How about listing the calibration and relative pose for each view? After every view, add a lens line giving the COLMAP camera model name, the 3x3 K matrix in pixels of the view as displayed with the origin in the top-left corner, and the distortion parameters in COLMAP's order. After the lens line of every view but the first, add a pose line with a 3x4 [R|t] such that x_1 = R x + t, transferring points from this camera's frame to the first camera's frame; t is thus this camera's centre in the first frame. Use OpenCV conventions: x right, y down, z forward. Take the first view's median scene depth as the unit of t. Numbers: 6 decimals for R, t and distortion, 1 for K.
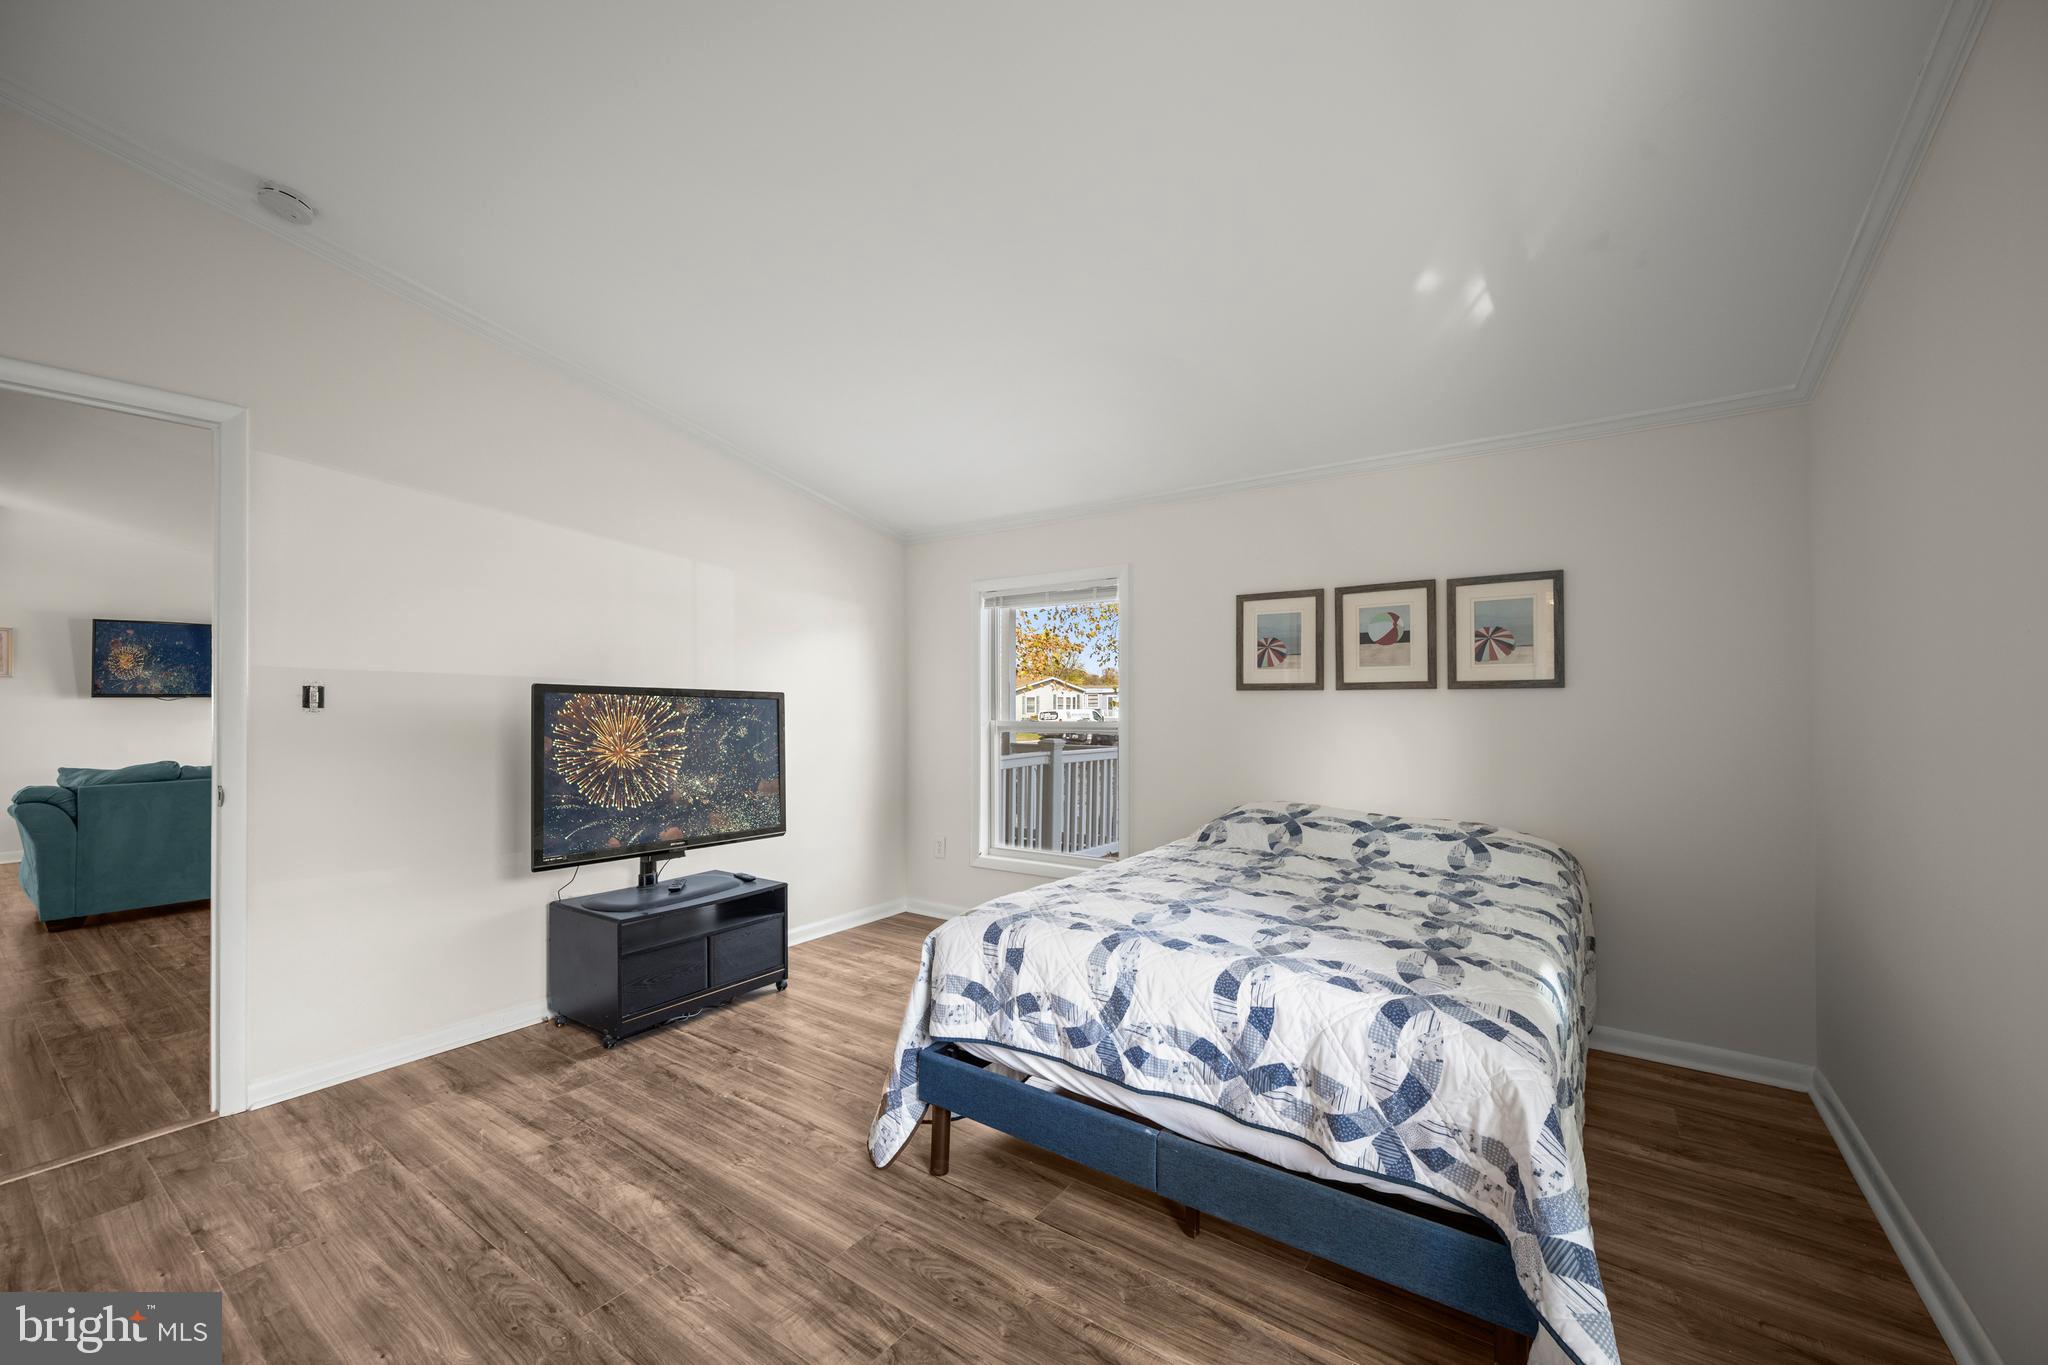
lens RADIAL K [[813.1, 0, 1025.7], [0, 813.1, 691.9], [0, 0, 1]] dist [0.000144, -0.000022]
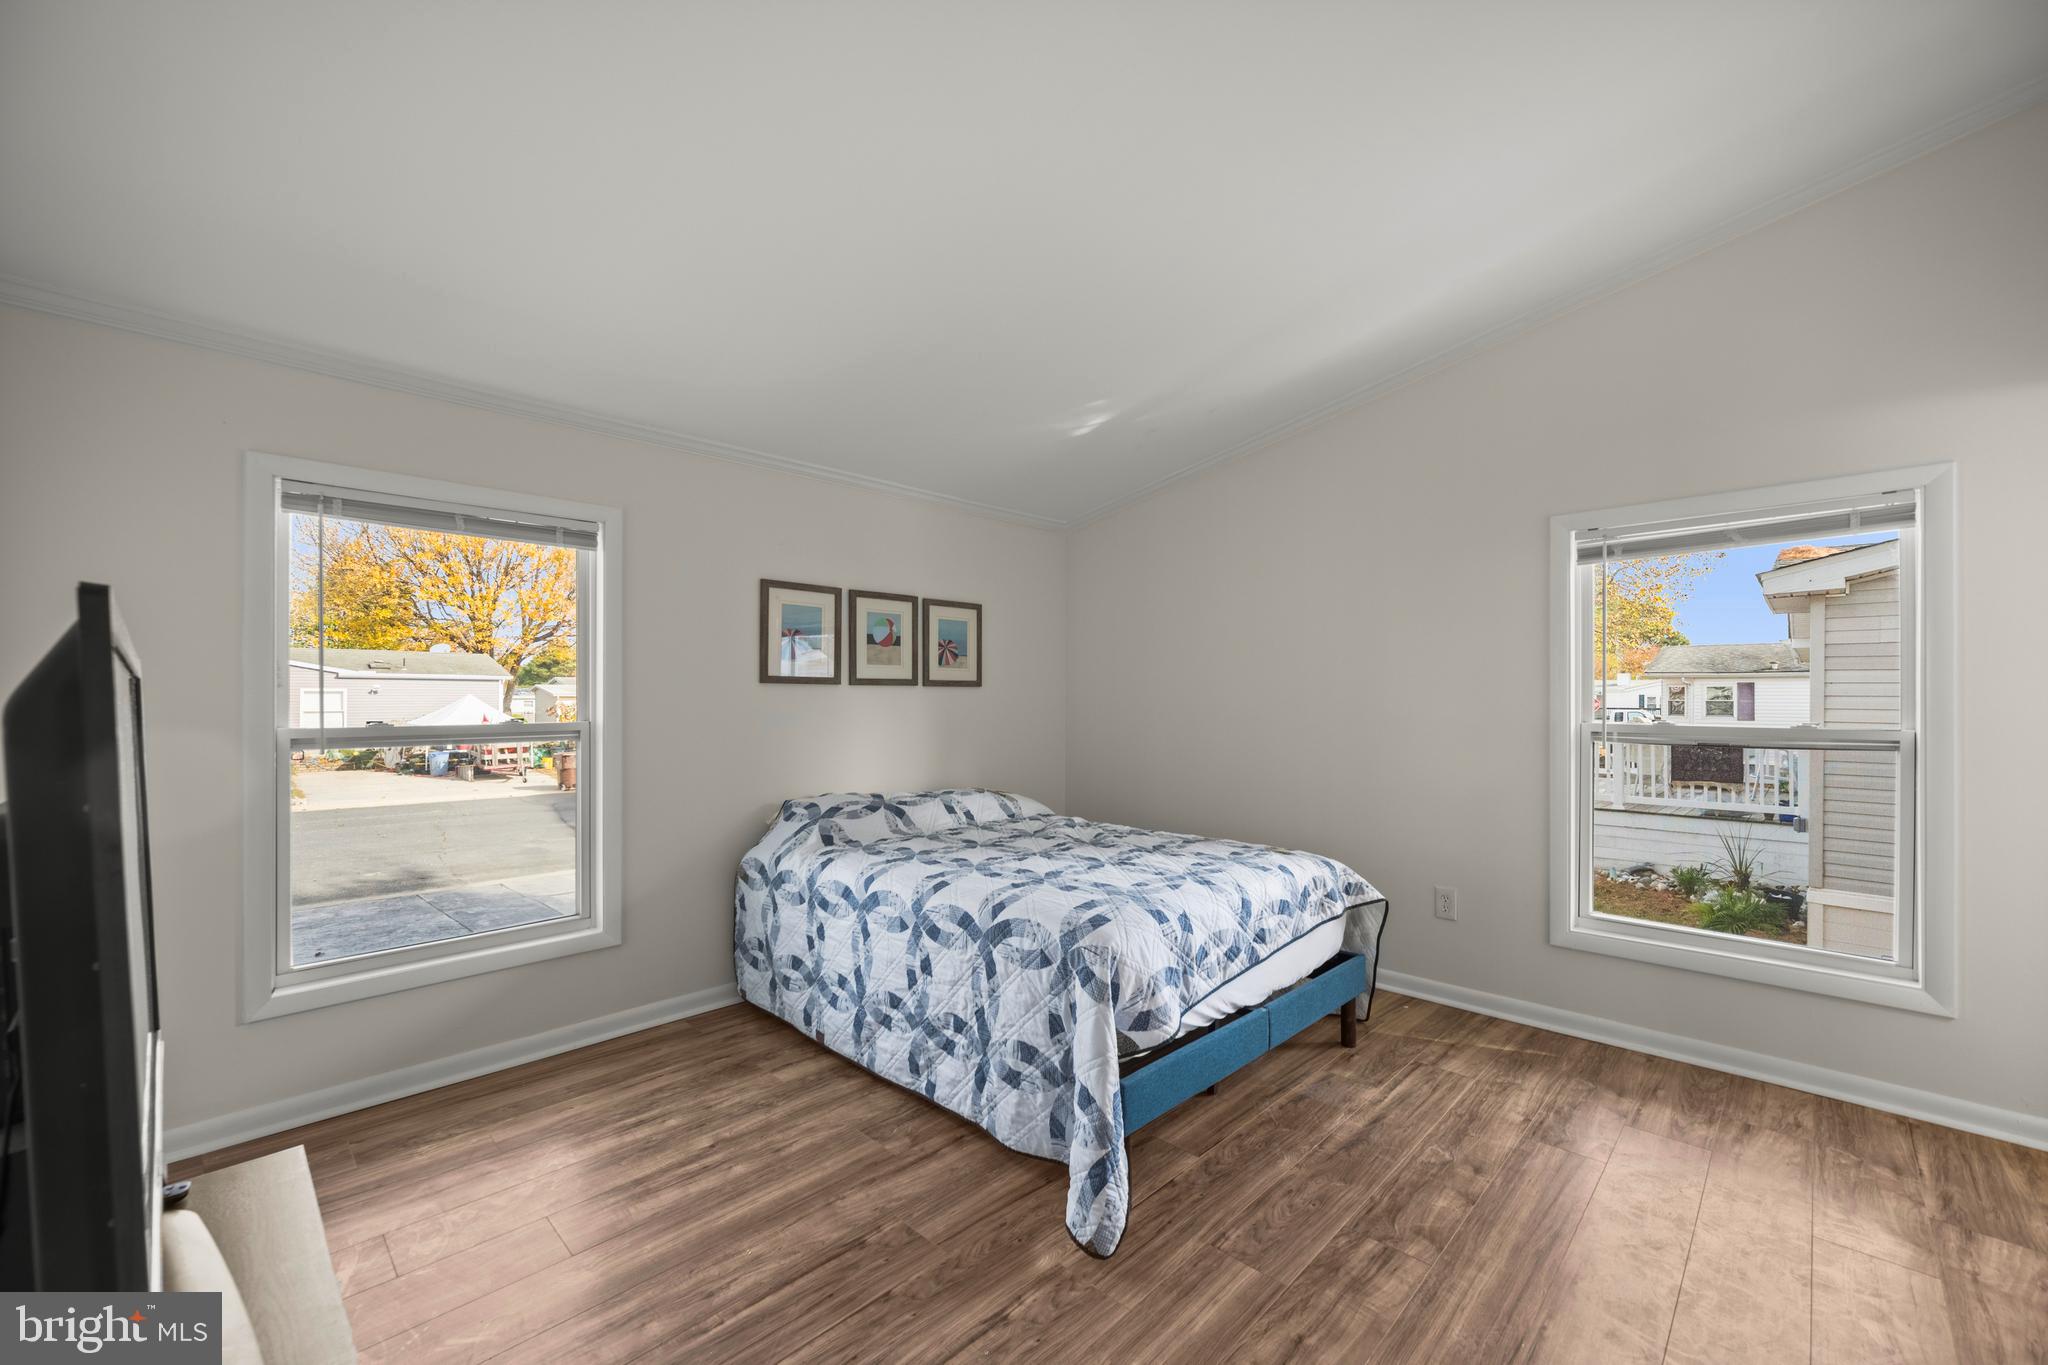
lens RADIAL K [[813.1, 0, 1025.7], [0, 813.1, 691.9], [0, 0, 1]] dist [0.000144, -0.000022]
pose [[0.158636, 0.008356, 0.987302, -0.686582], [-0.016462, 0.999848, -0.005817, 0.010071], [-0.987200, -0.015330, 0.158750, 0.643234]]
